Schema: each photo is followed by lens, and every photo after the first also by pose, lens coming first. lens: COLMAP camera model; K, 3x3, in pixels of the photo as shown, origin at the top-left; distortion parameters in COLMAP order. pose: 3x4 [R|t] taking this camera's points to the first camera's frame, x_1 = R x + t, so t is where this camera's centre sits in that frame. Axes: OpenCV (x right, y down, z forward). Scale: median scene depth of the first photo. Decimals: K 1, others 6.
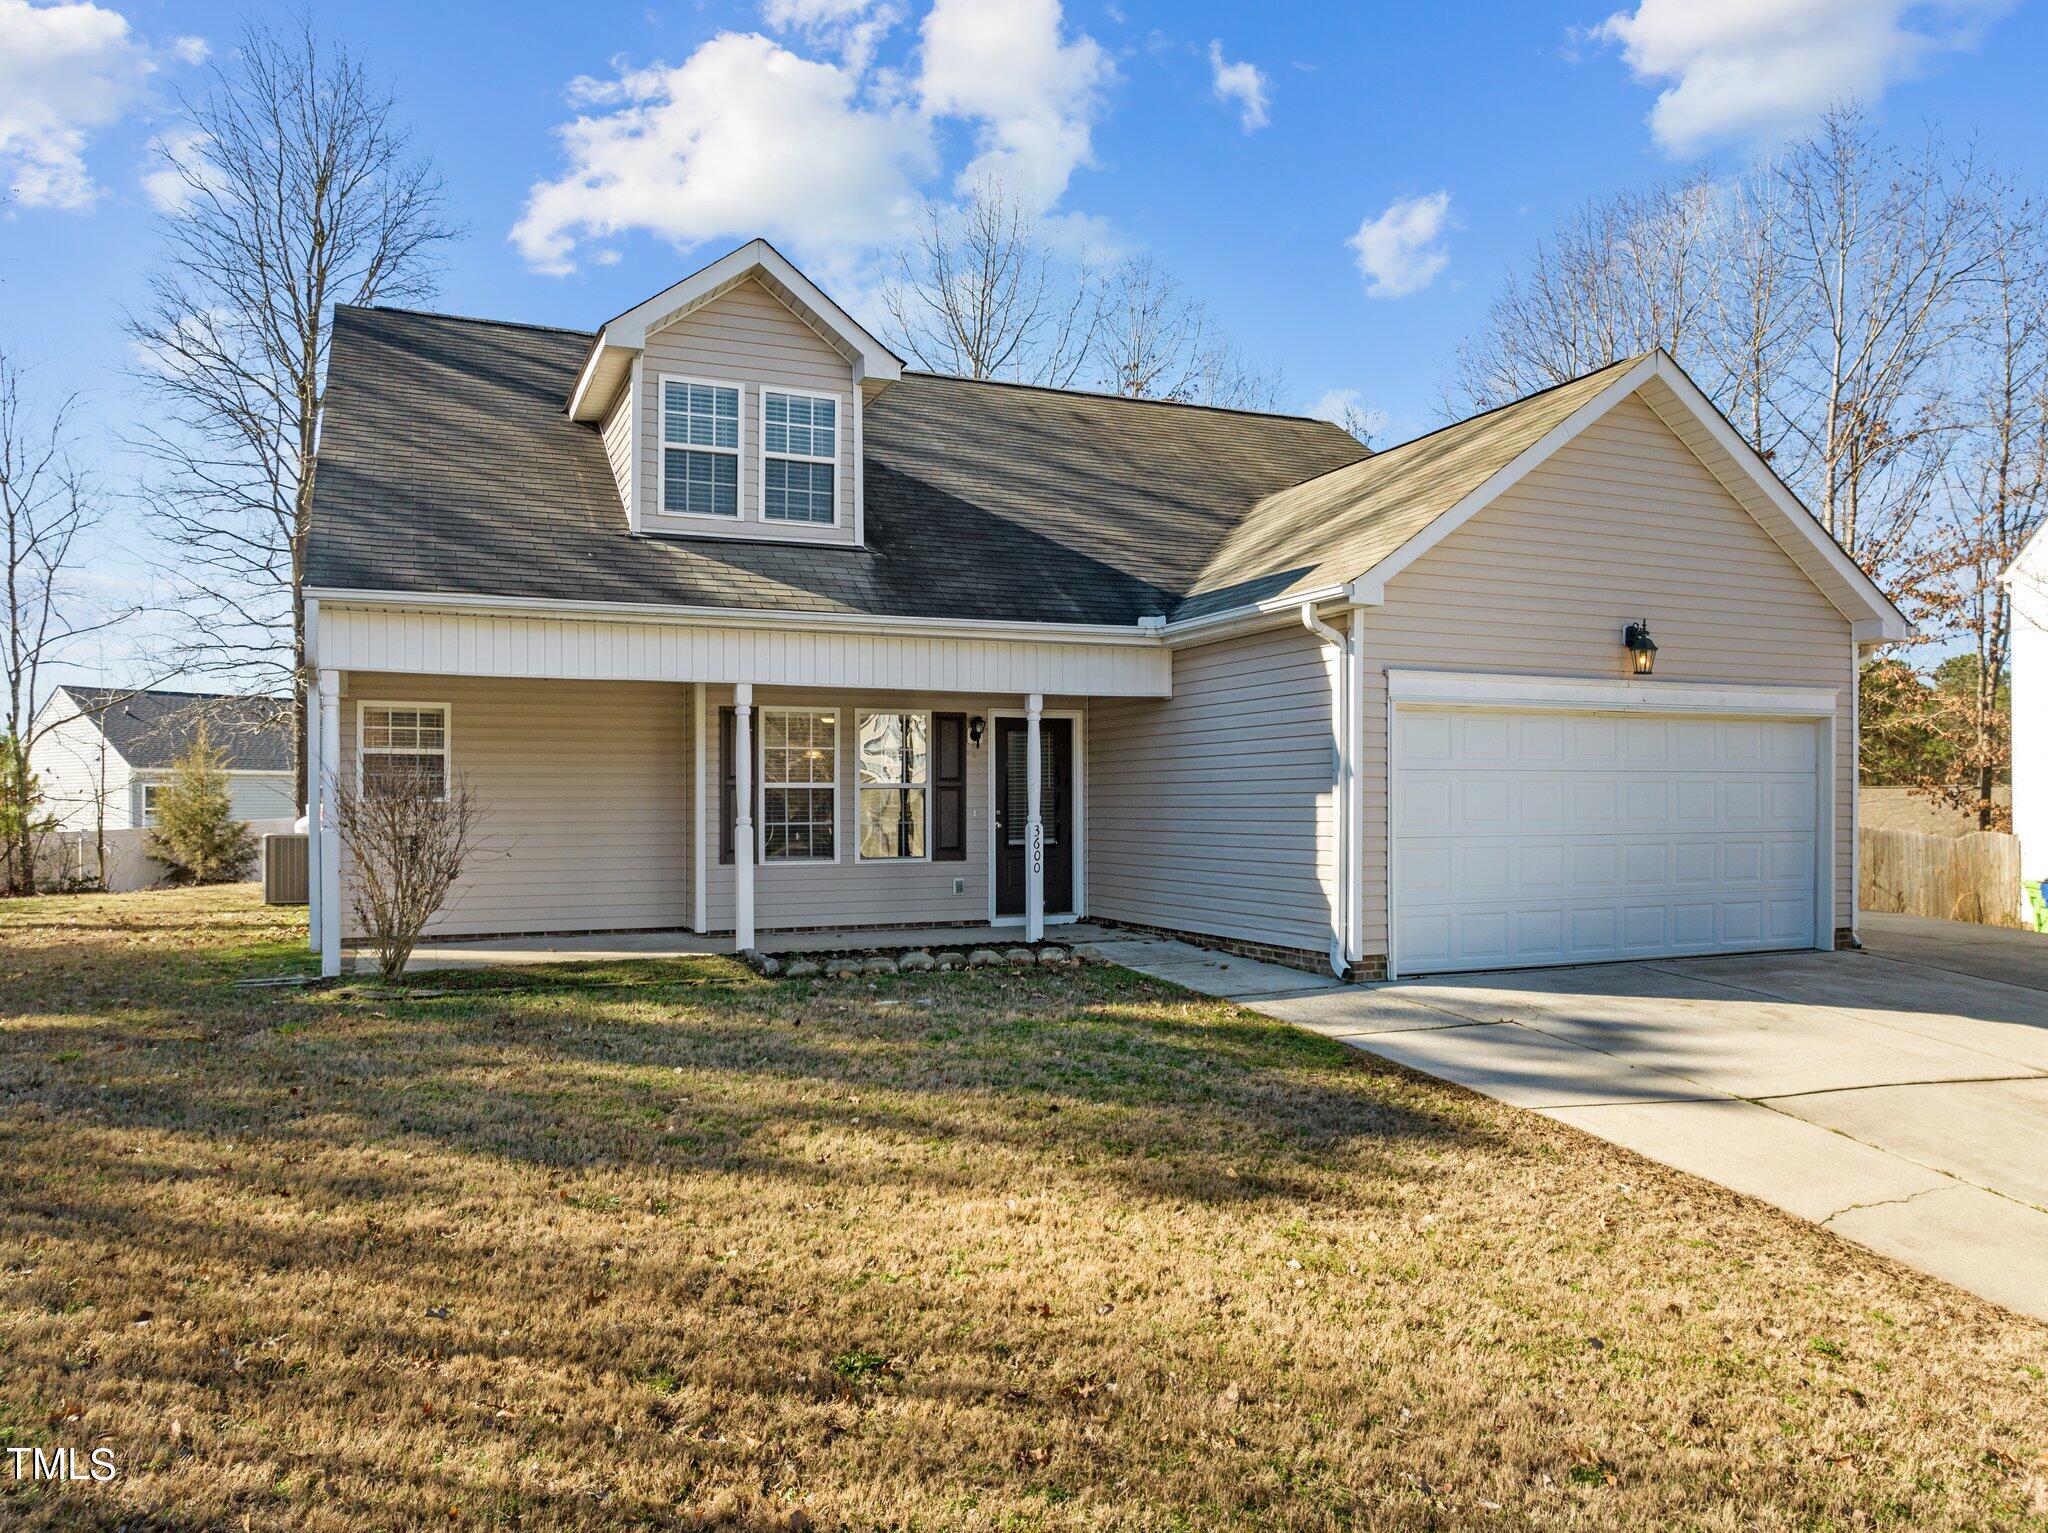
lens RADIAL K [[1455.6, 0, 1011.3], [0, 1455.6, 800.0], [0, 0, 1]] dist [-0.008855, -0.001897]
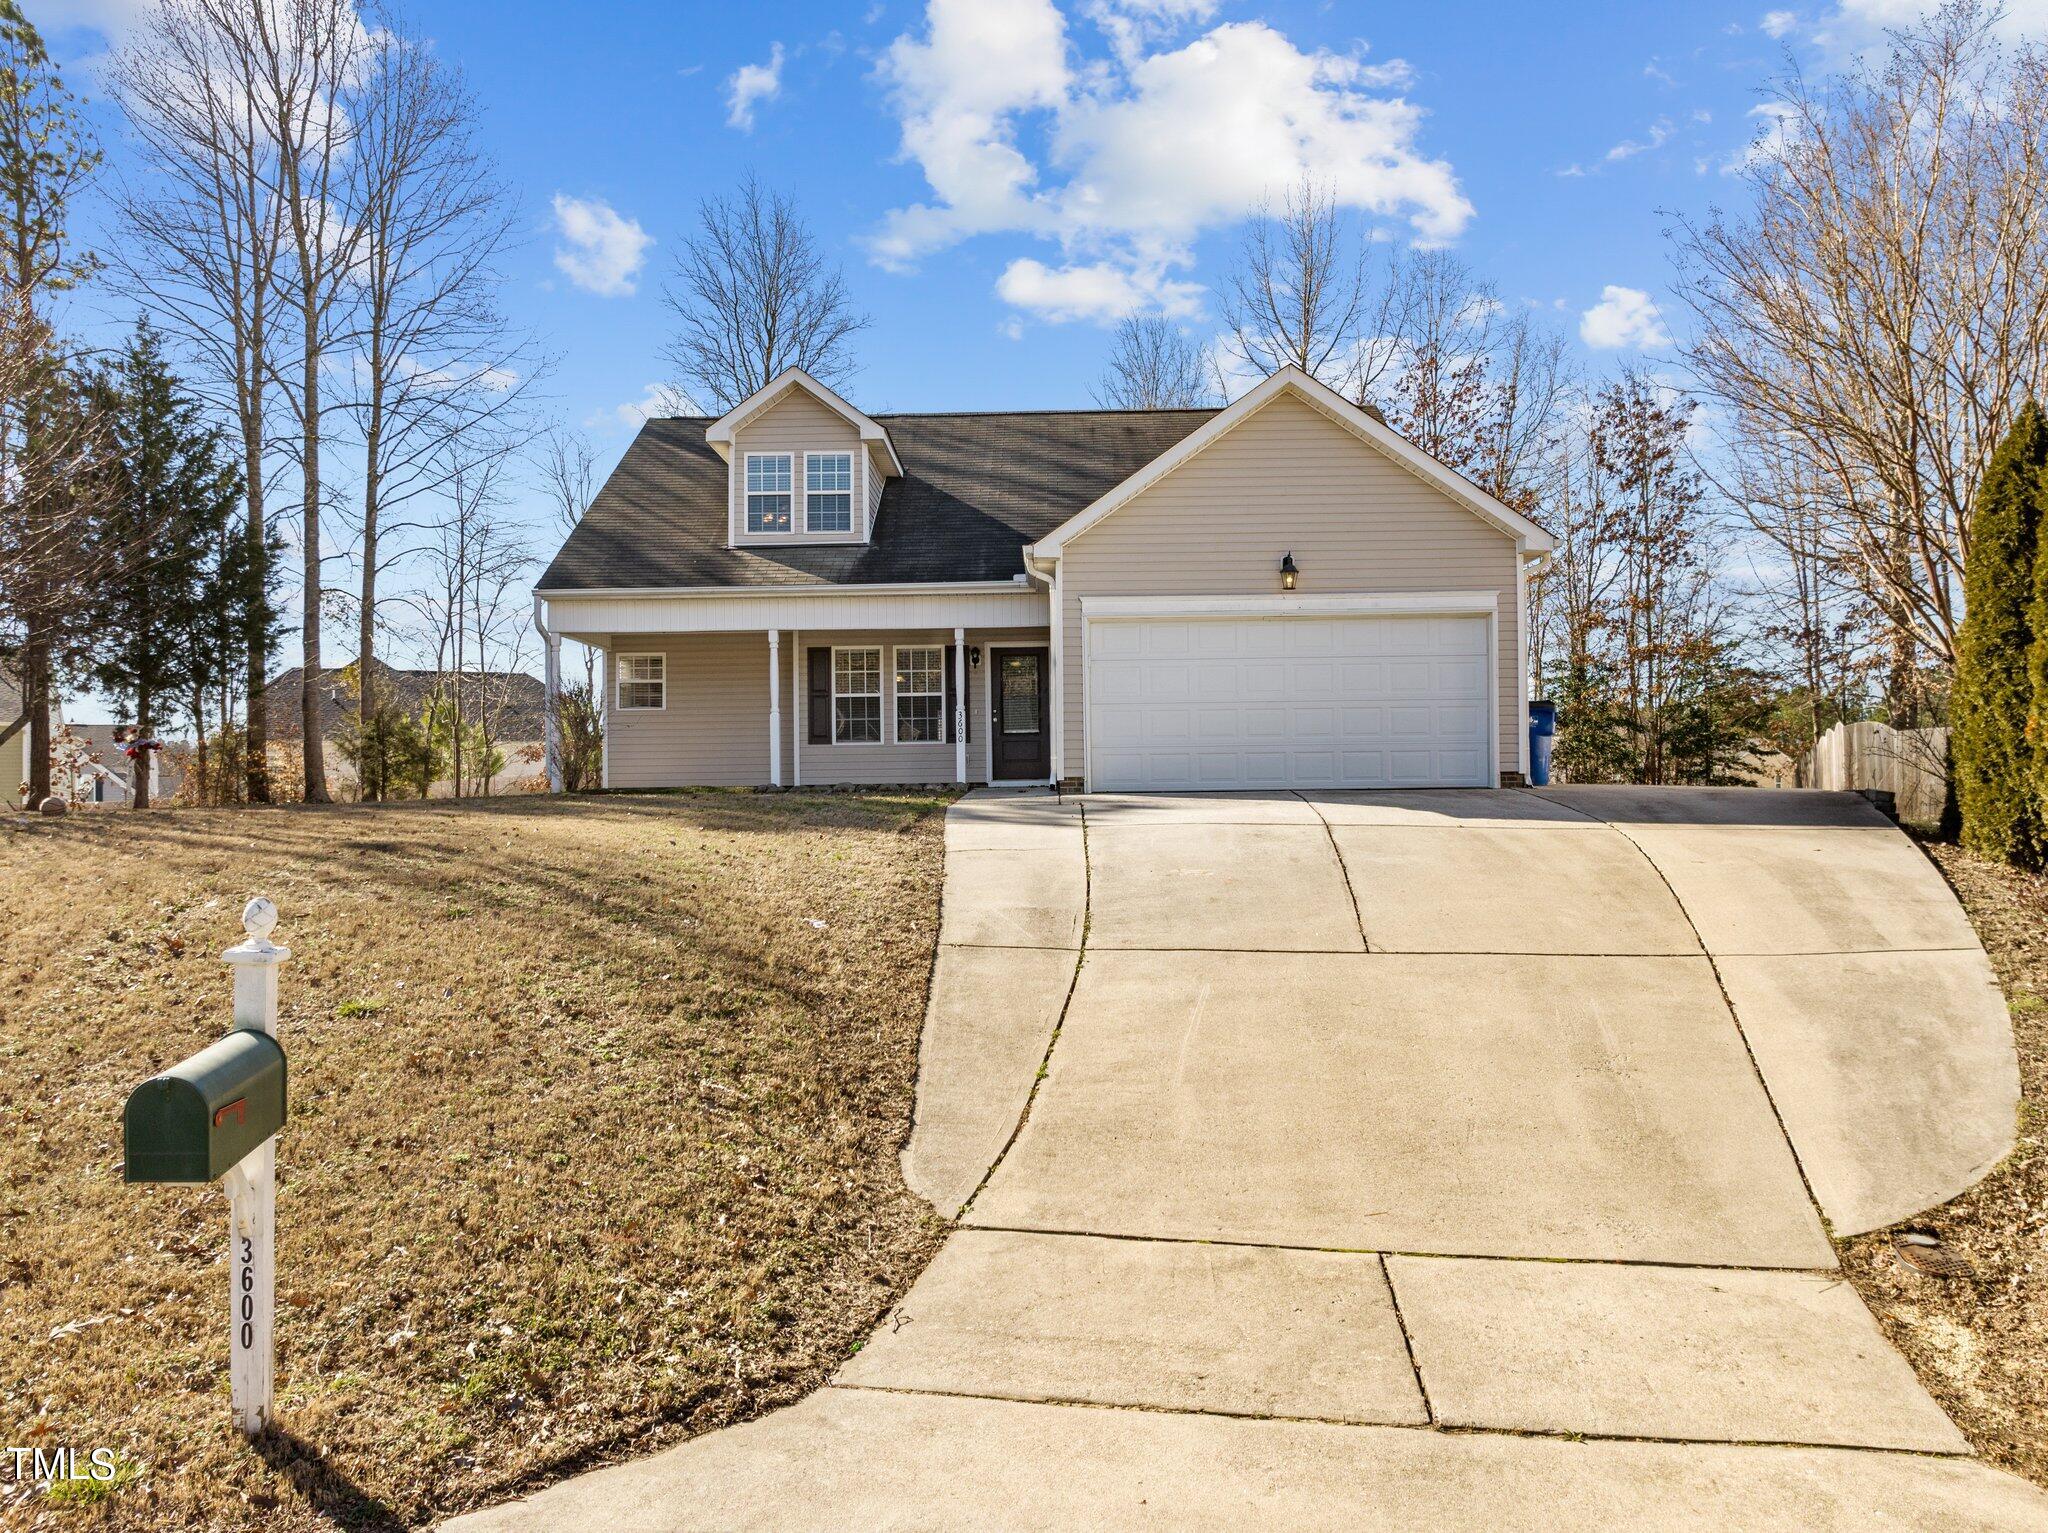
lens RADIAL K [[1456.8, 0, 1024.0], [0, 1456.8, 766.5], [0, 0, 1]] dist [-0.004842, -0.002593]
pose [[0.908394, -0.016011, -0.417809, 0.742215], [0.010747, 0.999831, -0.014947, 0.101801], [0.417977, 0.009088, 0.908412, -0.401714]]
